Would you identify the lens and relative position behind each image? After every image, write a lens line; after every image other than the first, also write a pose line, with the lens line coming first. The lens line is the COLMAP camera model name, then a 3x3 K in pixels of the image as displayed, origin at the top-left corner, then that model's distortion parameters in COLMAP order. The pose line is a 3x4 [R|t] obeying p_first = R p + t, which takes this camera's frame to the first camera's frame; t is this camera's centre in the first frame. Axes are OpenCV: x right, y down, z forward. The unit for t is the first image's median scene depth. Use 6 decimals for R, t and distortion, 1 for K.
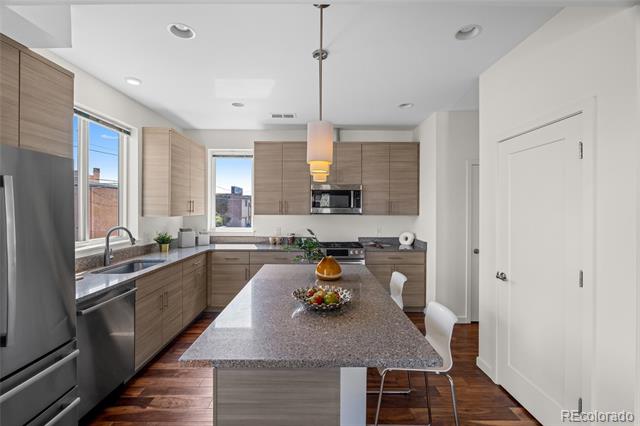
lens RADIAL K [[282.6, 0, 321.1], [0, 282.6, 209.6], [0, 0, 1]] dist [-0.000180, 0.000355]
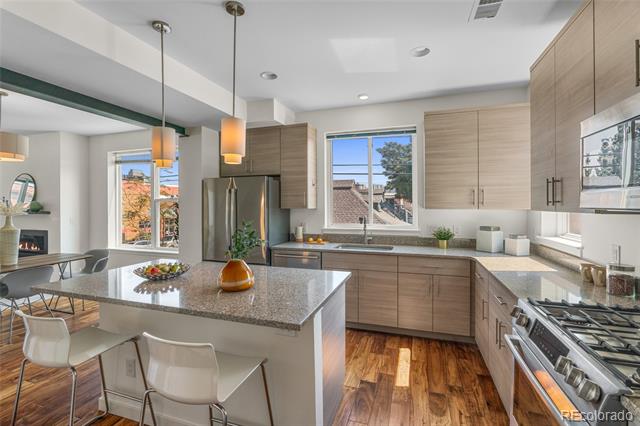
lens RADIAL K [[291.7, 0, 321.1], [0, 291.7, 205.6], [0, 0, 1]] dist [0.000988, 0.000210]
pose [[-0.330221, -0.005901, -0.943885, 0.534080], [-0.007027, 0.999968, -0.003793, 0.022530], [0.943878, 0.005380, -0.330252, 1.122330]]
